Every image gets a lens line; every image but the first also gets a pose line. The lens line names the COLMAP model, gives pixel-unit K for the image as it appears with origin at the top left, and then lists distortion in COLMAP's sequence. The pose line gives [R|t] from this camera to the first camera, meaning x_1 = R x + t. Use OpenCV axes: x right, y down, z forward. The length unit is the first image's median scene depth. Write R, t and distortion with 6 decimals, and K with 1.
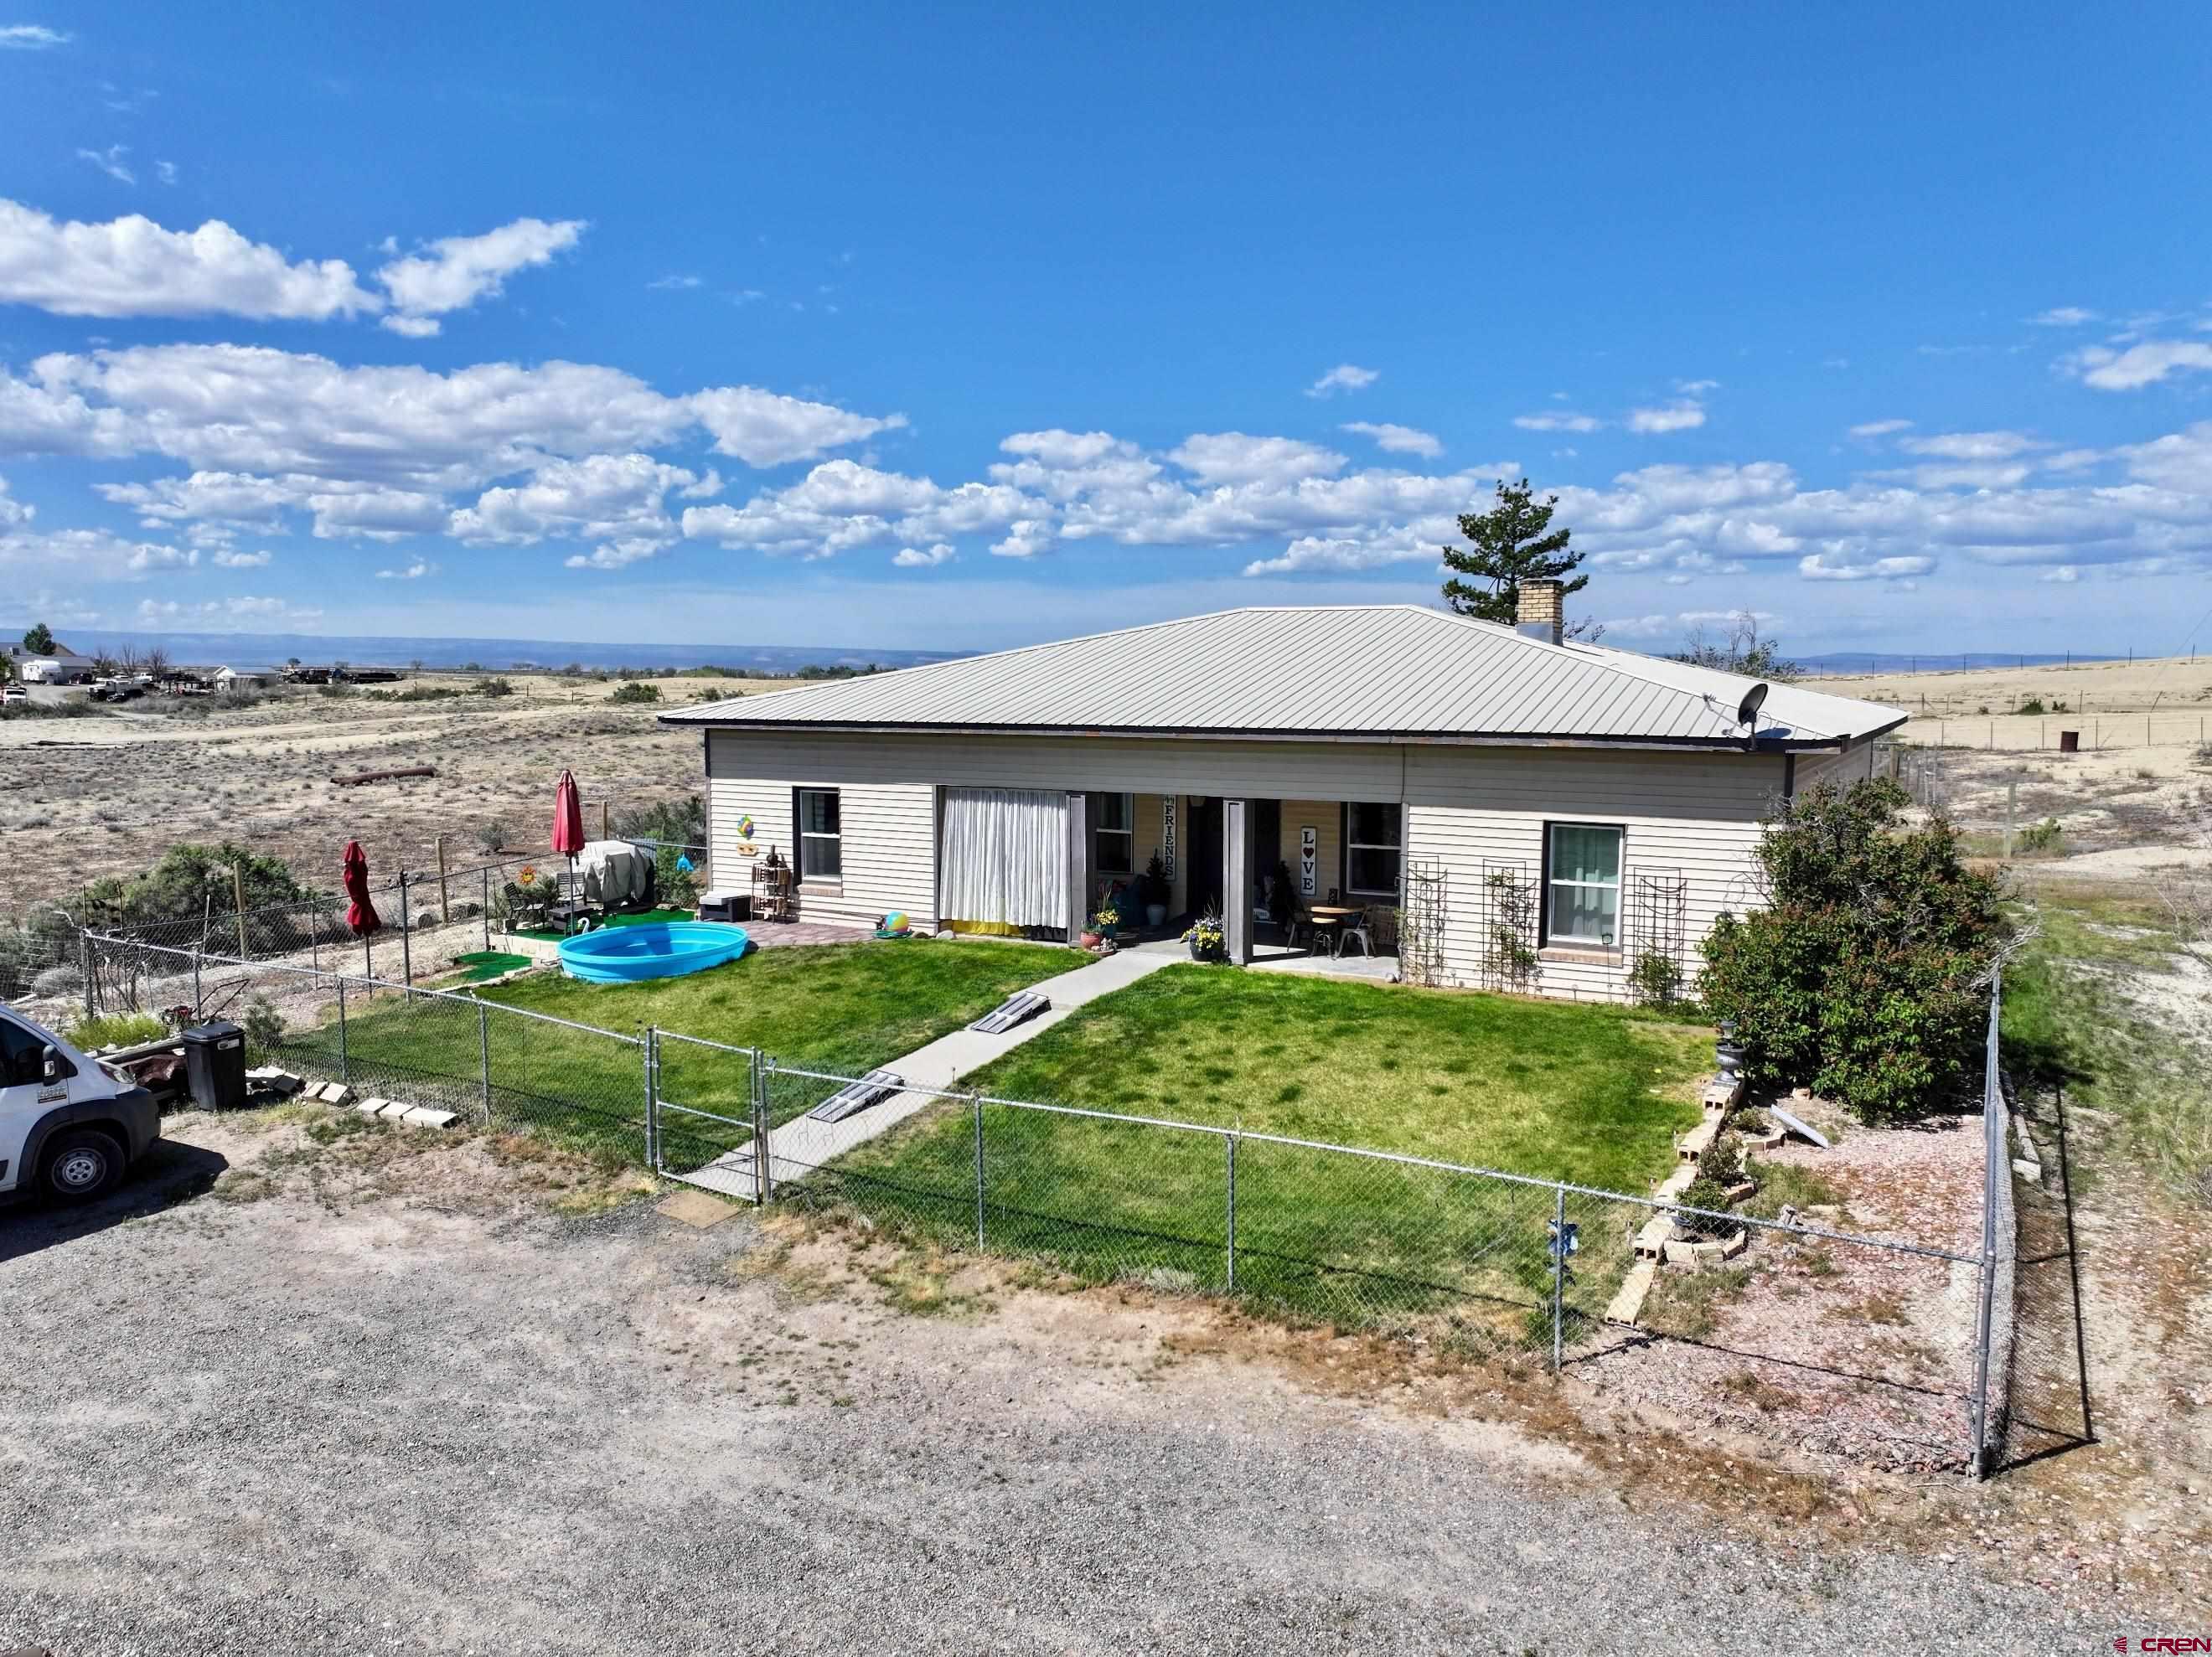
lens RADIAL K [[1558.7, 0, 1104.1], [0, 1558.7, 828.6], [0, 0, 1]] dist [-0.001732, -0.000068]
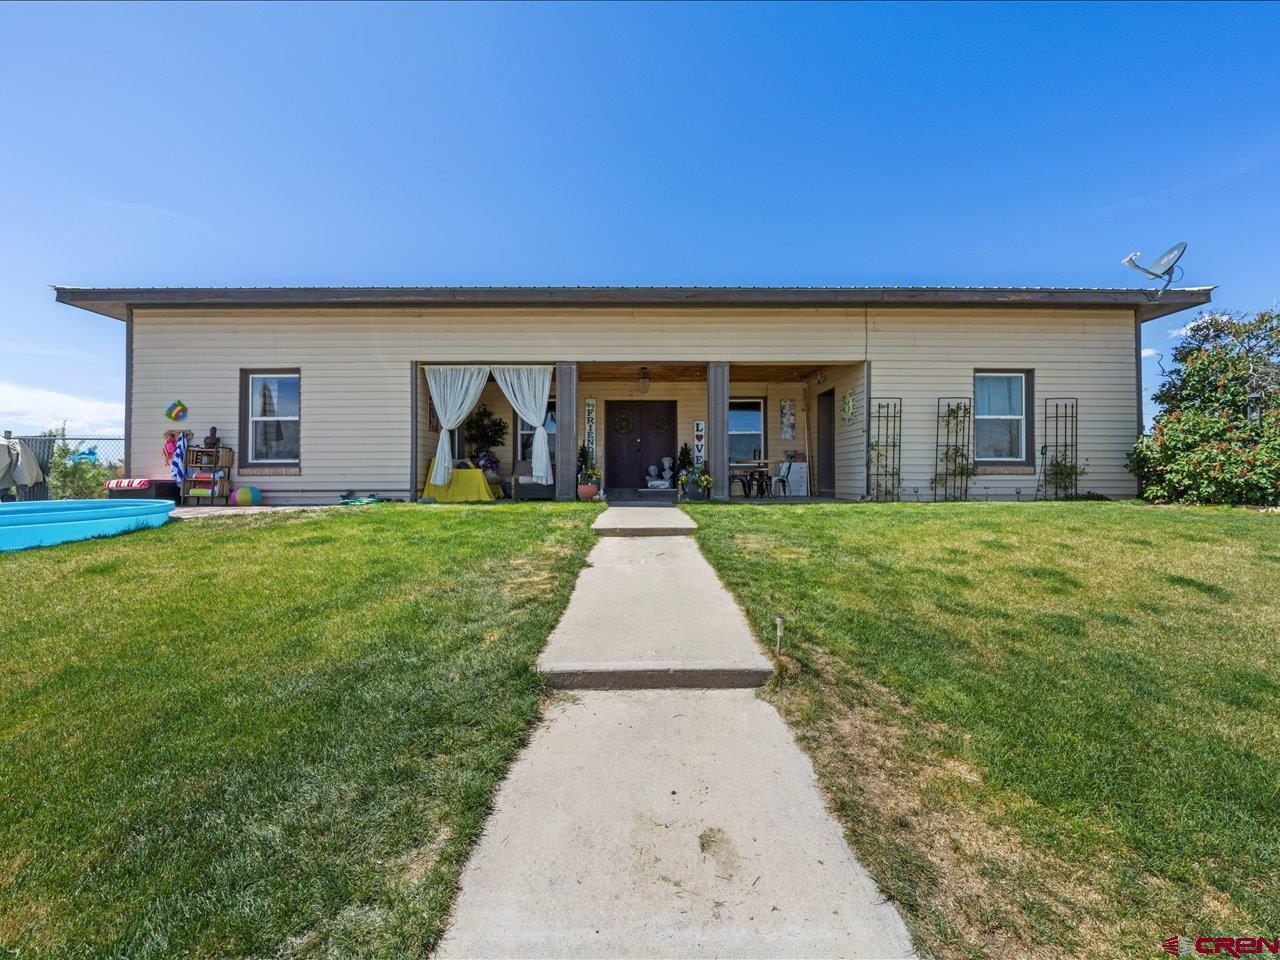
lens RADIAL K [[495.9, 0, 642.1], [0, 495.9, 473.2], [0, 0, 1]] dist [0.001383, 0.000051]
pose [[0.868616, 0.003157, 0.495476, -0.134417], [0.050855, 0.994131, -0.095488, 0.084691], [-0.492869, 0.108140, 0.863357, 0.607522]]
